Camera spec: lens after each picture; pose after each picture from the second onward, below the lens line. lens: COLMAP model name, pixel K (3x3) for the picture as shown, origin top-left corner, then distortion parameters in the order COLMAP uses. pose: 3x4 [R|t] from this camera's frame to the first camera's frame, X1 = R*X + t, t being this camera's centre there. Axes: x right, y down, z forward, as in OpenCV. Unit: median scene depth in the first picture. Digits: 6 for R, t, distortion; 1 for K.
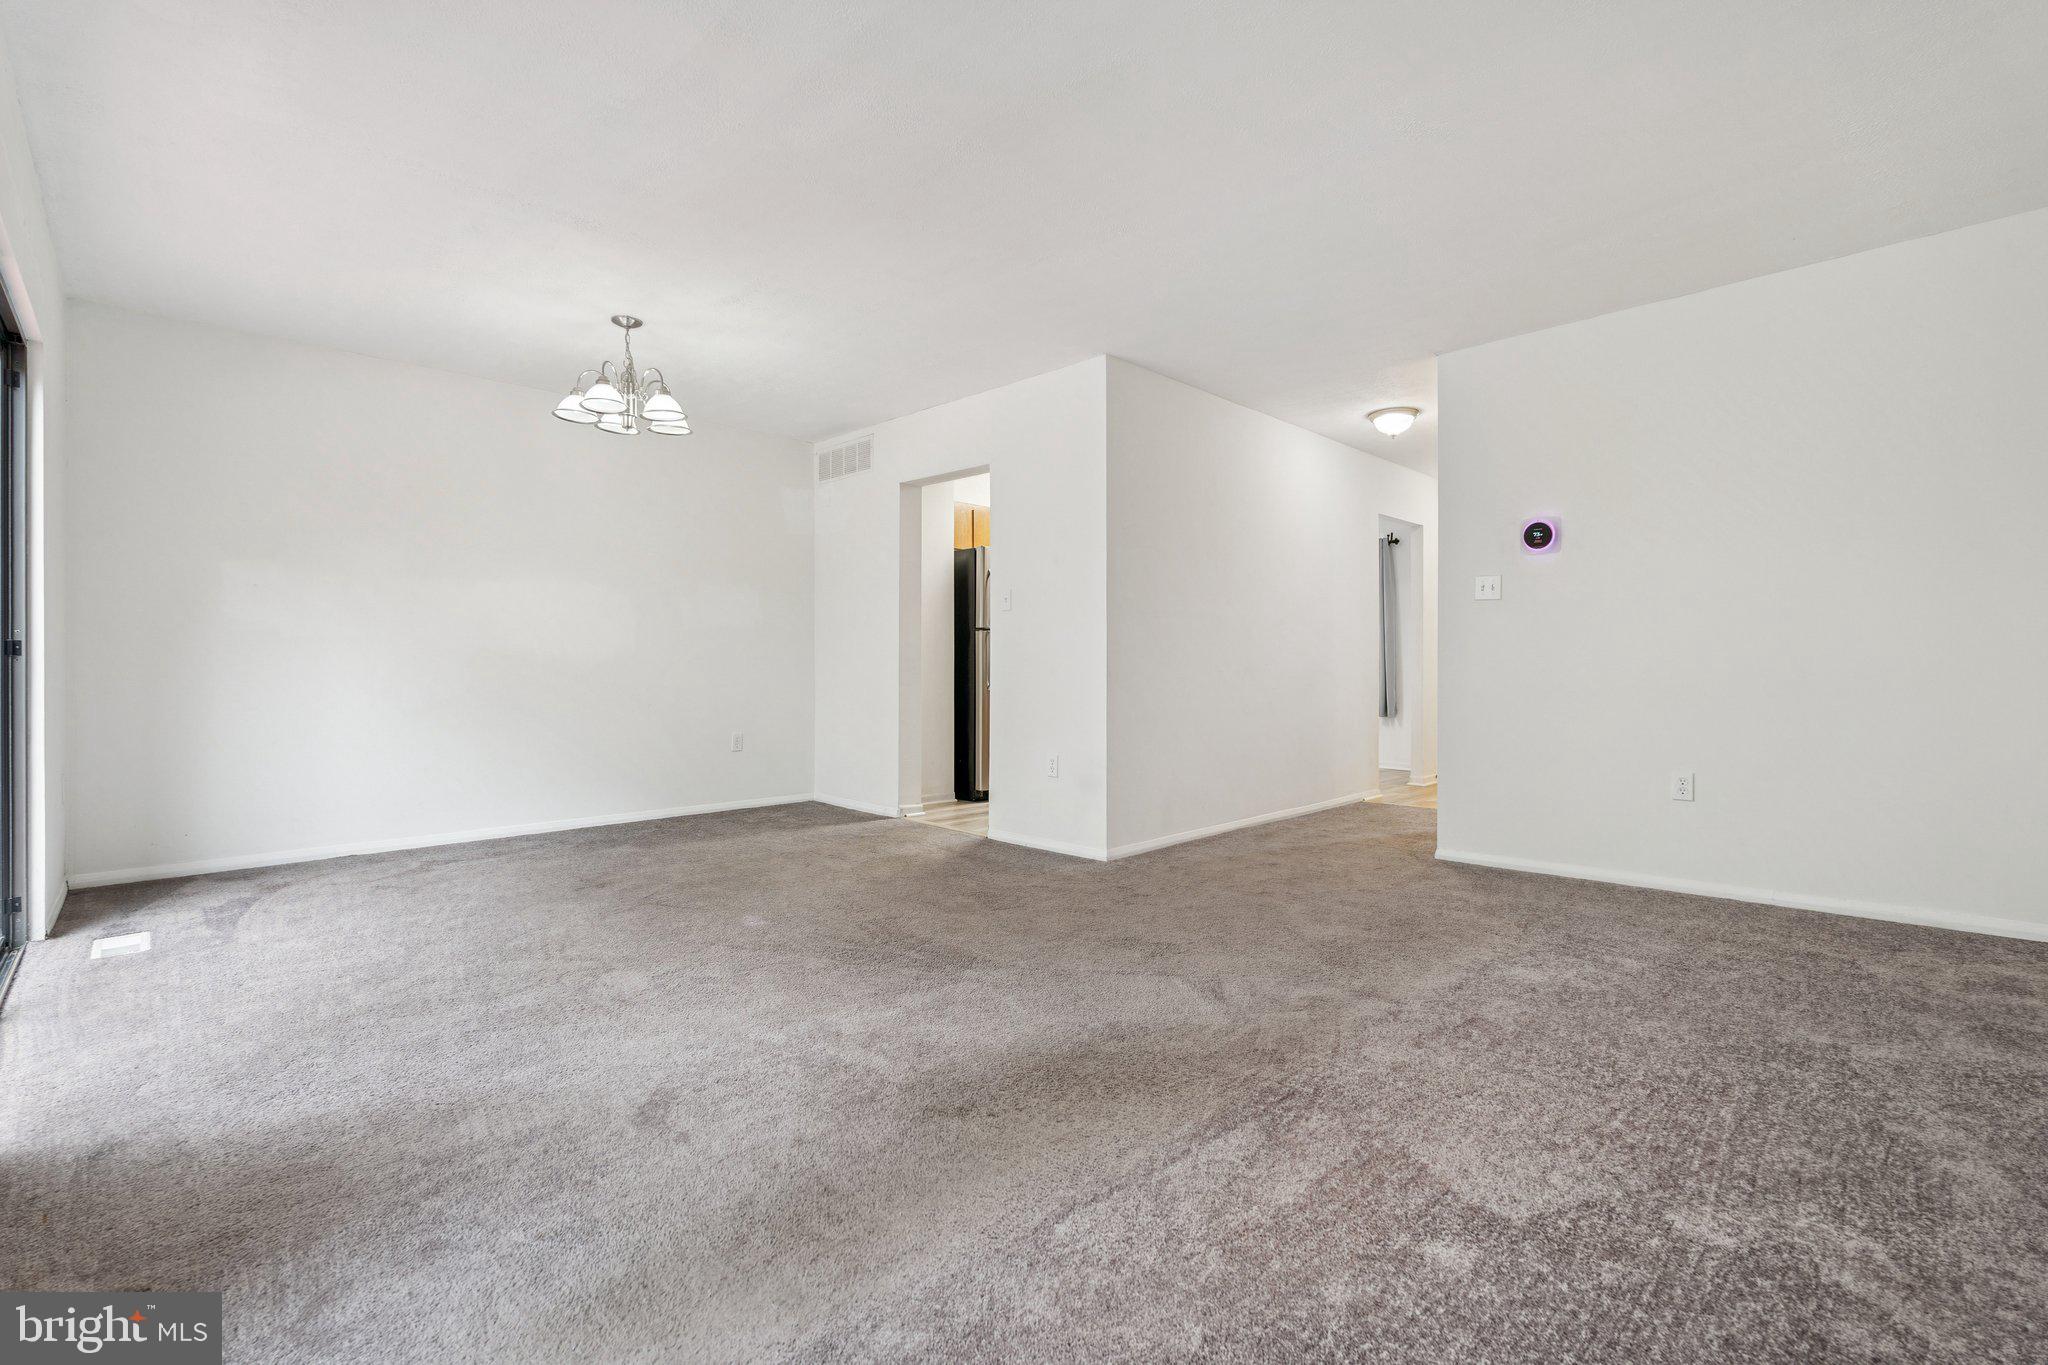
lens RADIAL K [[910.8, 0, 1024.6], [0, 910.8, 680.0], [0, 0, 1]] dist [-0.001807, -0.000632]
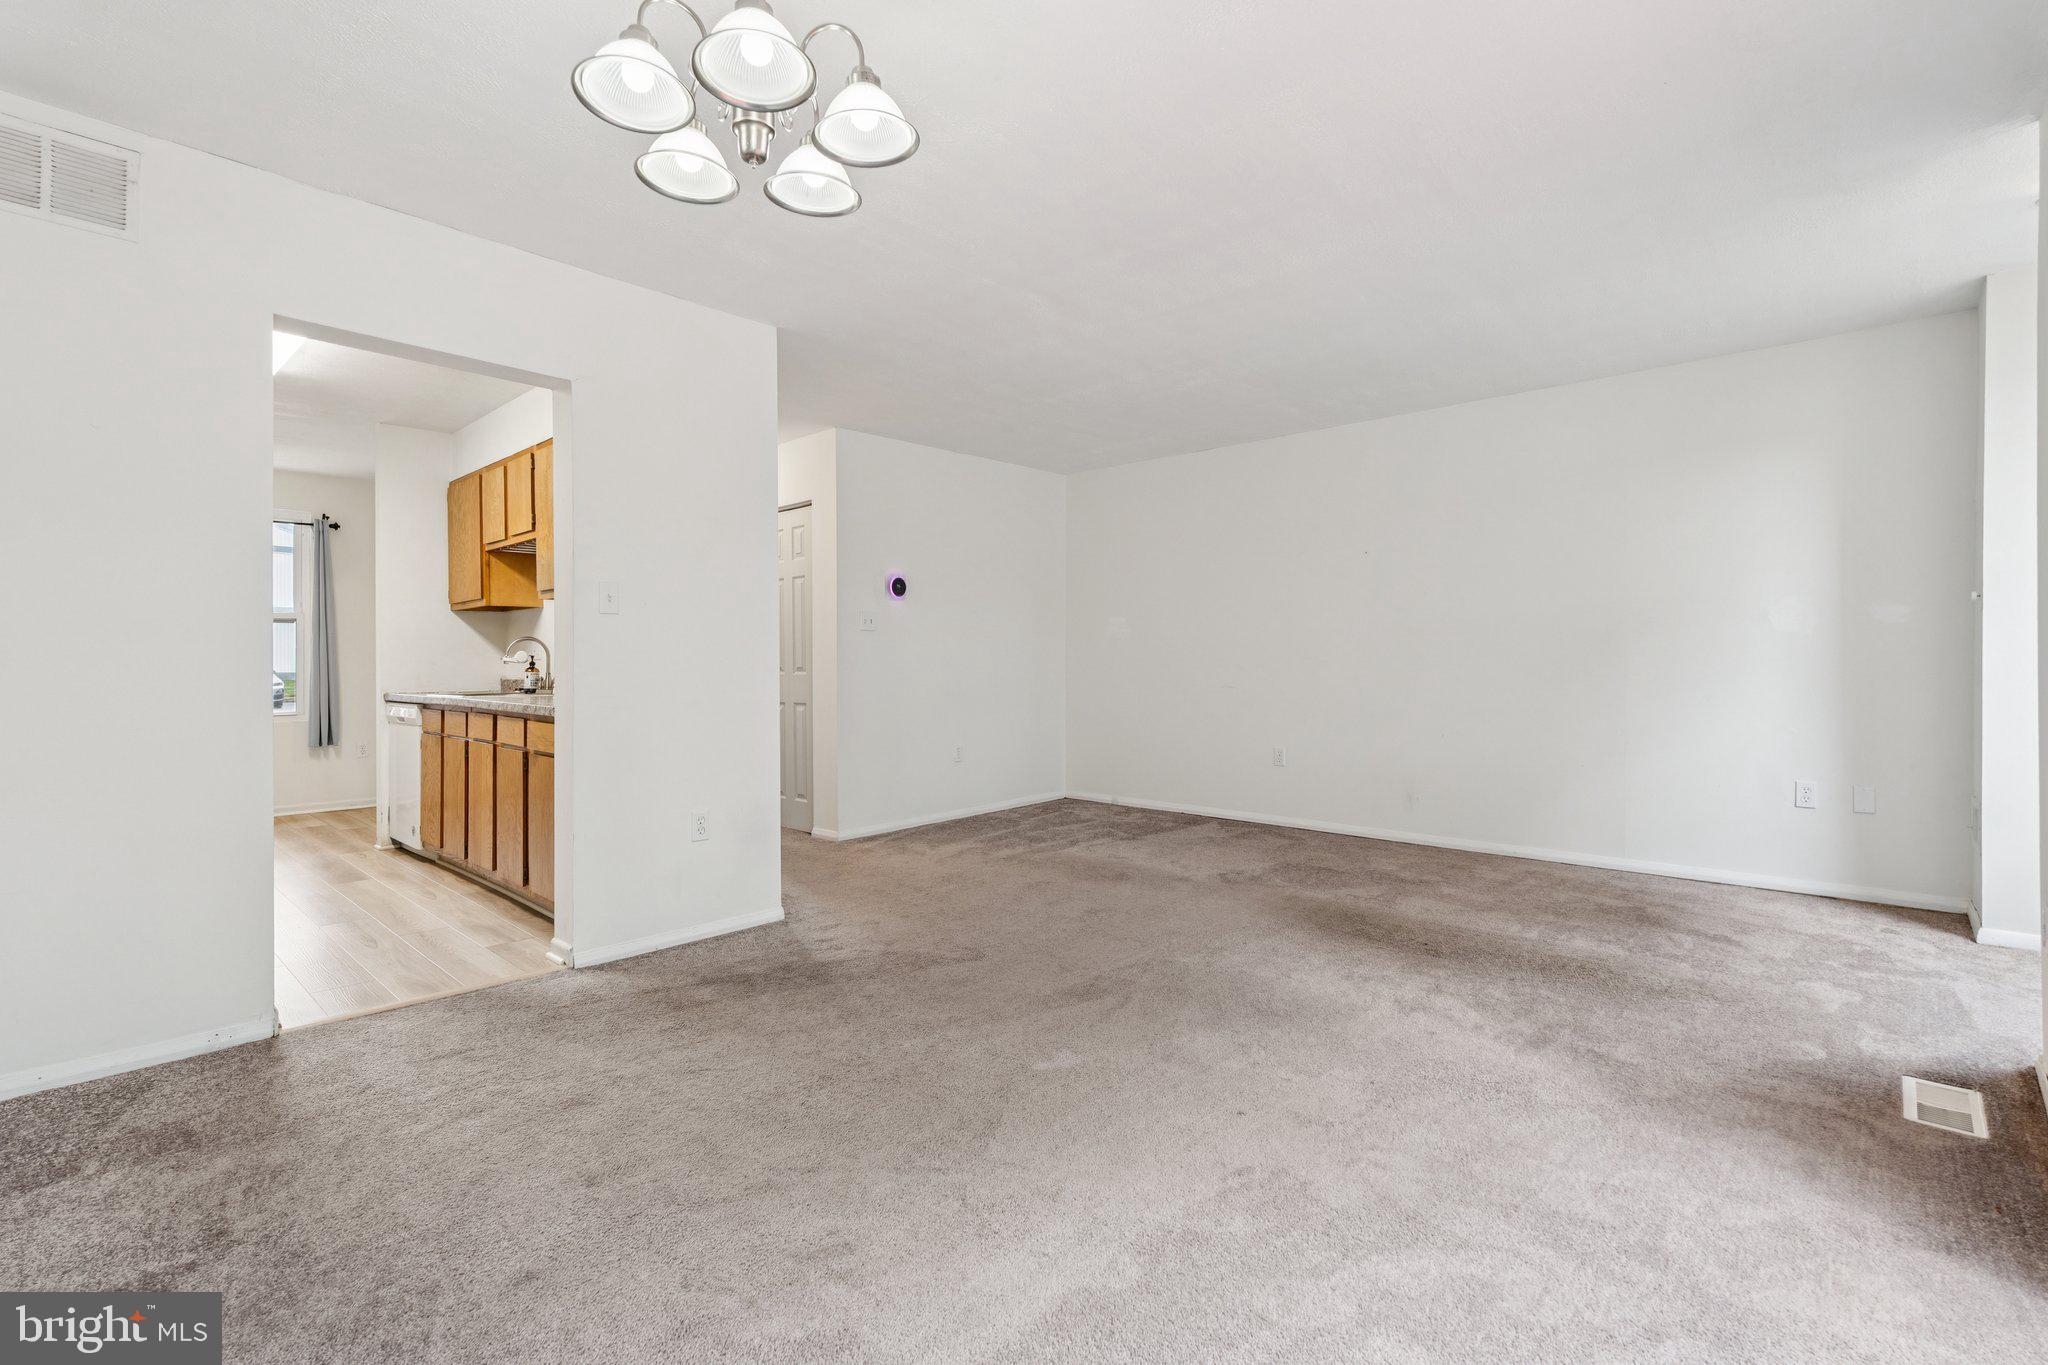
lens RADIAL K [[910.8, 0, 1018.7], [0, 910.8, 676.4], [0, 0, 1]] dist [-0.001807, -0.000632]
pose [[-0.033130, -0.015813, 0.999326, -0.815327], [0.021219, 0.999638, 0.016521, -0.040757], [-0.999226, 0.021752, -0.032782, 0.846912]]
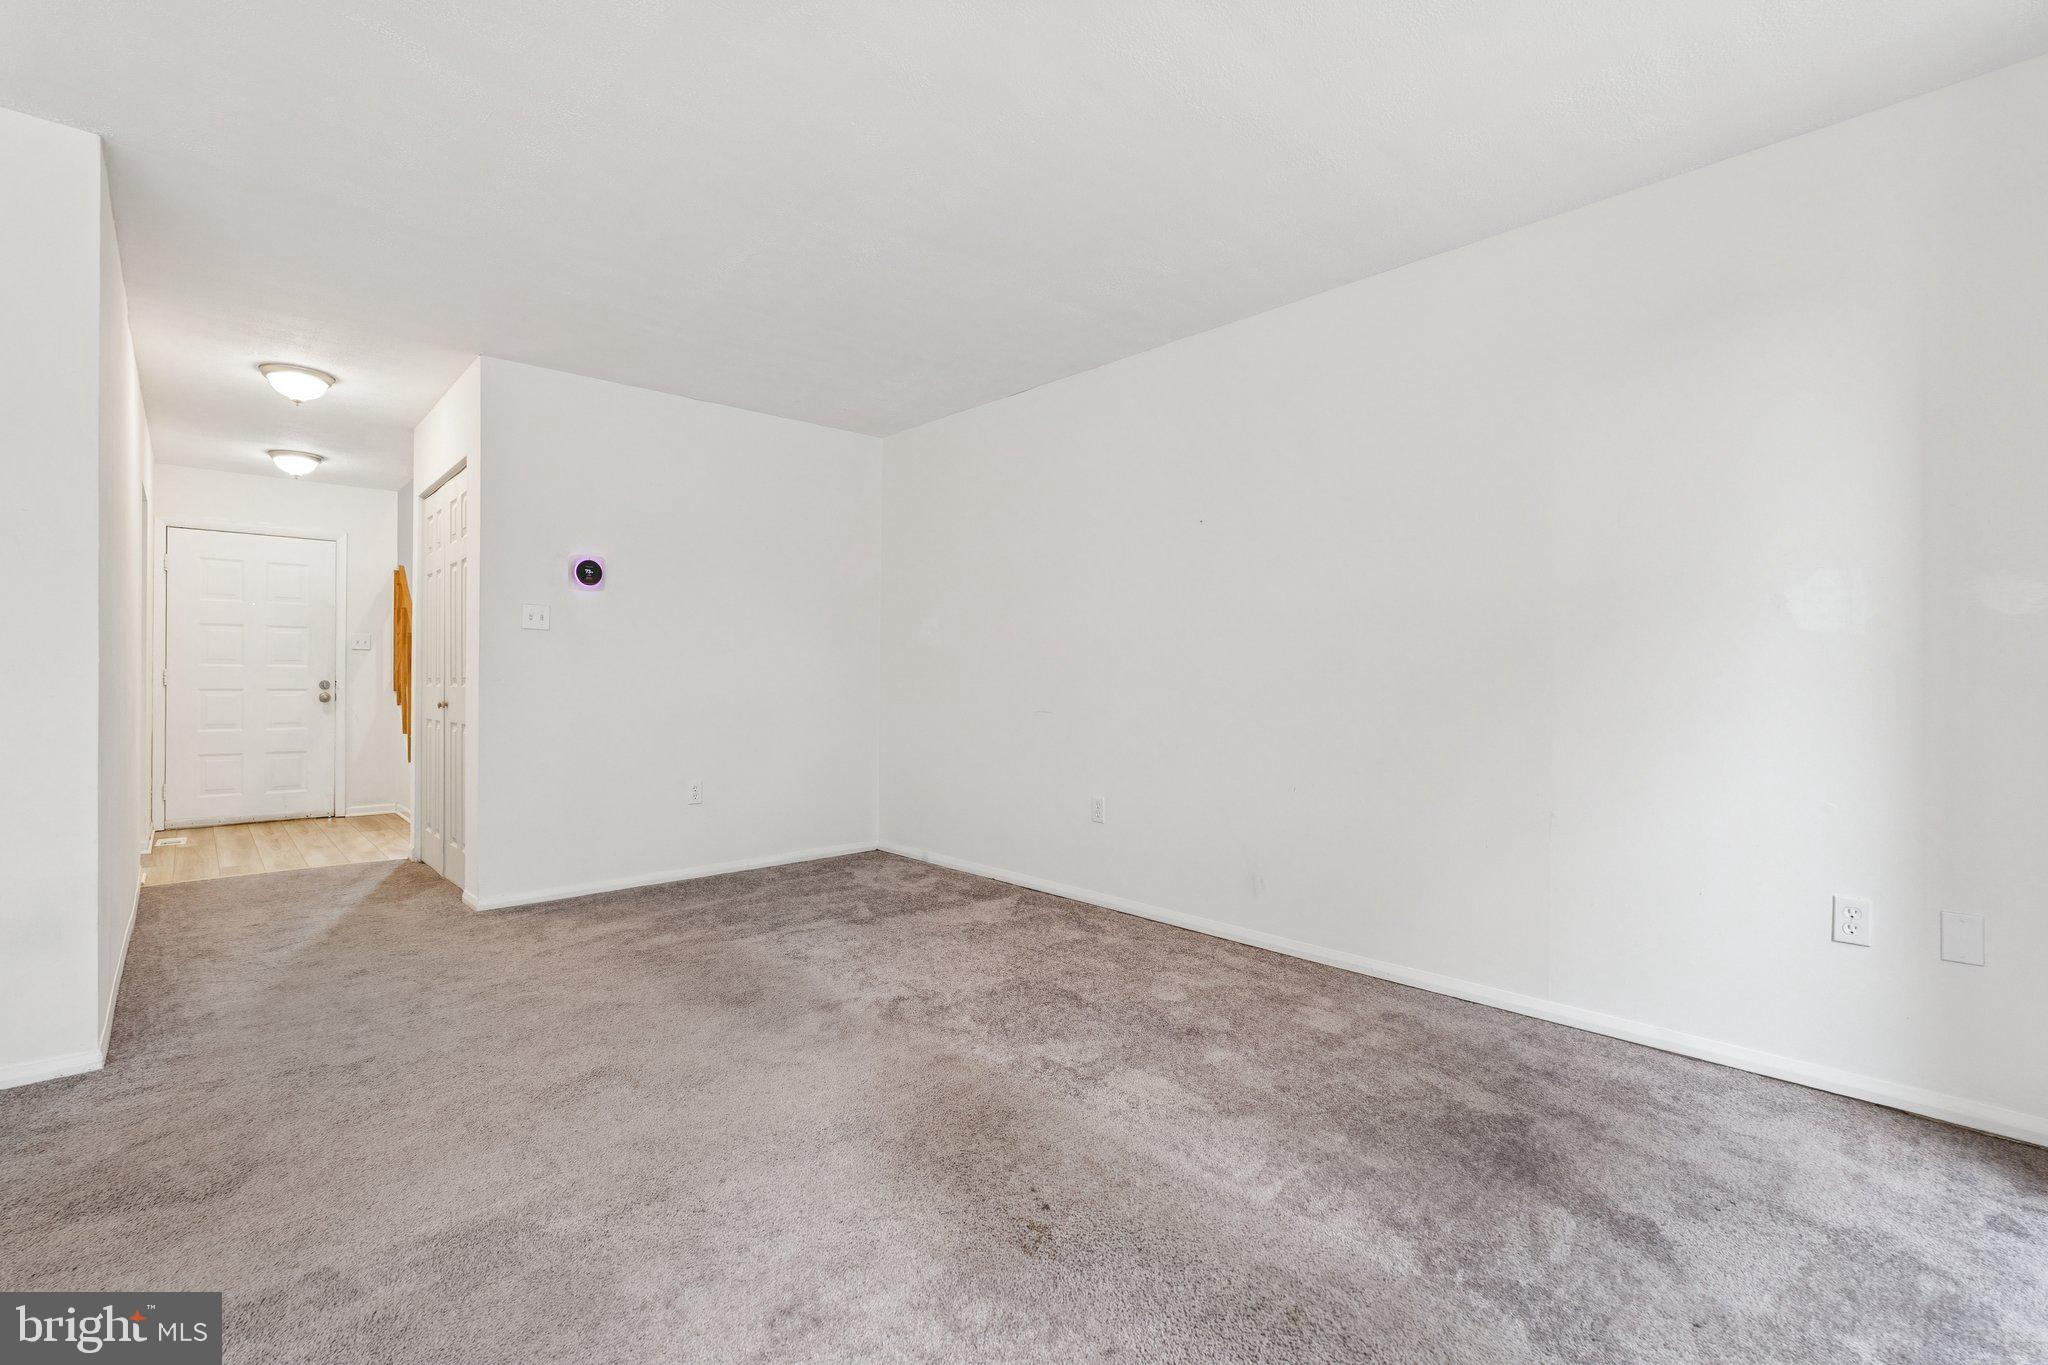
lens RADIAL K [[910.8, 0, 1008.0], [0, 910.8, 684.3], [0, 0, 1]] dist [-0.001807, -0.000632]
pose [[0.054032, -0.003832, 0.998532, -0.446447], [0.010300, 0.999942, 0.003280, -0.028059], [-0.998486, 0.010108, 0.054068, 0.453513]]
